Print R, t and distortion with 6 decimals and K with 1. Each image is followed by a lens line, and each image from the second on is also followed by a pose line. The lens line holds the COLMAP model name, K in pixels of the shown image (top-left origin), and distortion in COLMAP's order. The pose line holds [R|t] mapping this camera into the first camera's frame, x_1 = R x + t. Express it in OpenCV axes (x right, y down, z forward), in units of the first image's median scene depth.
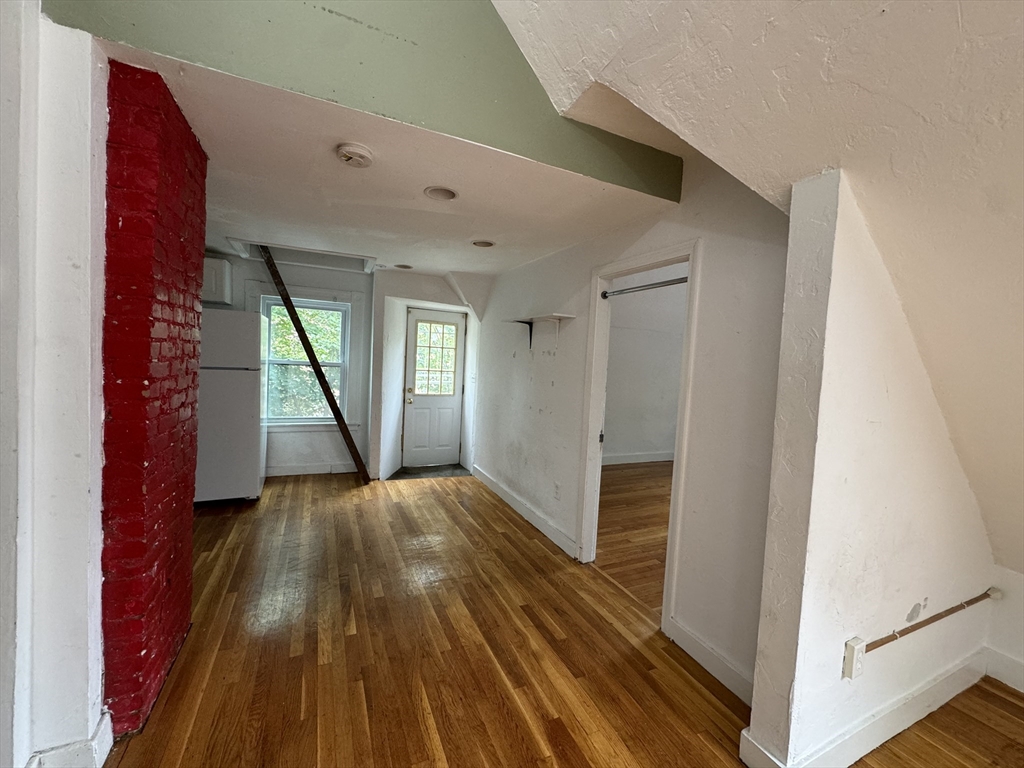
lens RADIAL K [[408.8, 0, 511.1], [0, 408.8, 383.0], [0, 0, 1]] dist [0.000446, -0.000060]
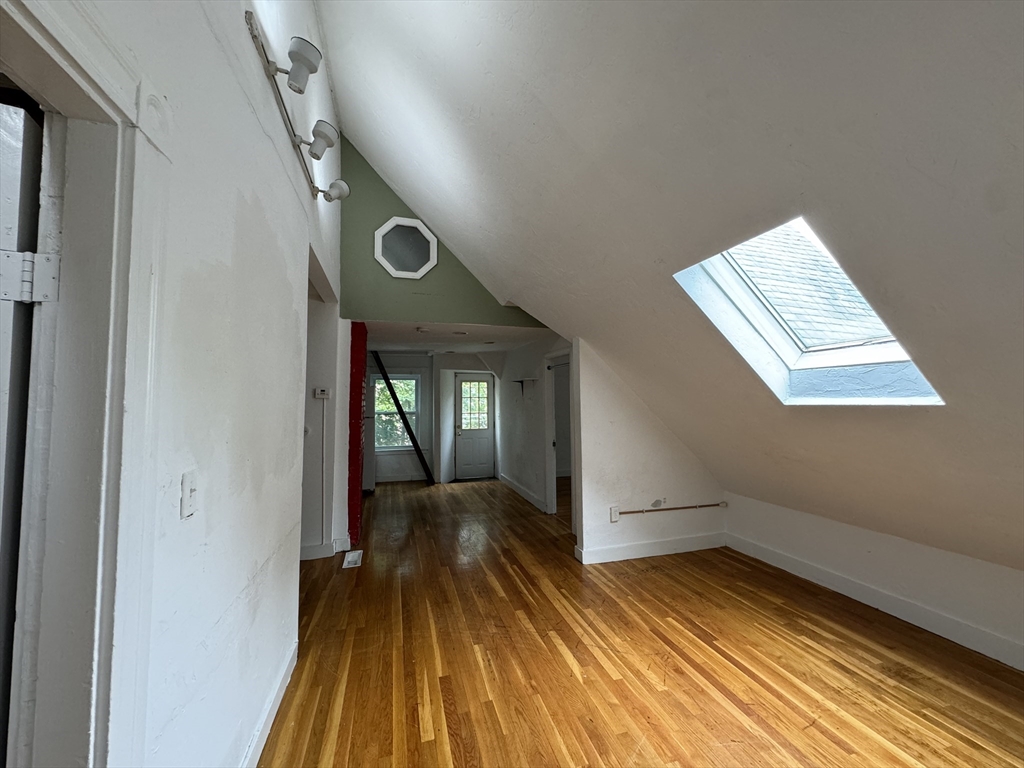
lens RADIAL K [[408.8, 0, 509.6], [0, 408.8, 381.4], [0, 0, 1]] dist [0.000446, -0.000060]
pose [[0.986920, -0.067039, -0.146609, 0.218896], [0.051411, 0.992831, -0.107905, 0.029999], [0.152792, 0.098956, 0.983291, -0.609674]]
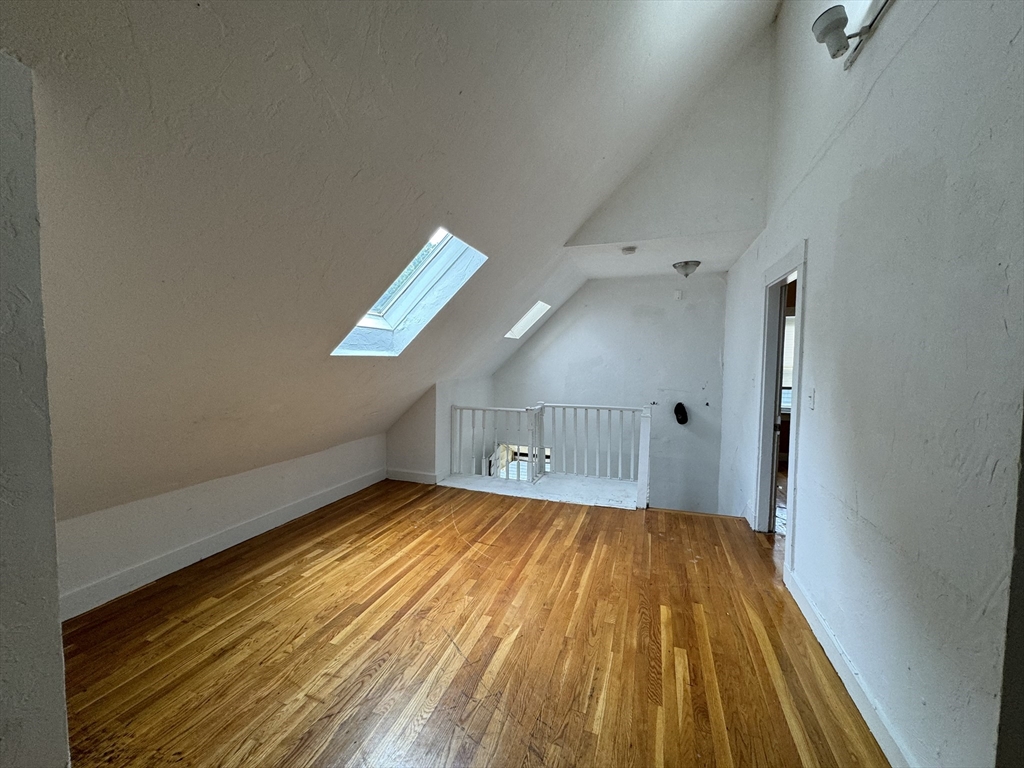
lens RADIAL K [[408.8, 0, 511.6], [0, 408.8, 383.5], [0, 0, 1]] dist [0.000446, -0.000060]
pose [[-0.719614, -0.104468, 0.686471, -0.108101], [-0.017103, 0.990984, 0.132881, -0.025106], [-0.694164, 0.083882, -0.714913, 0.290466]]
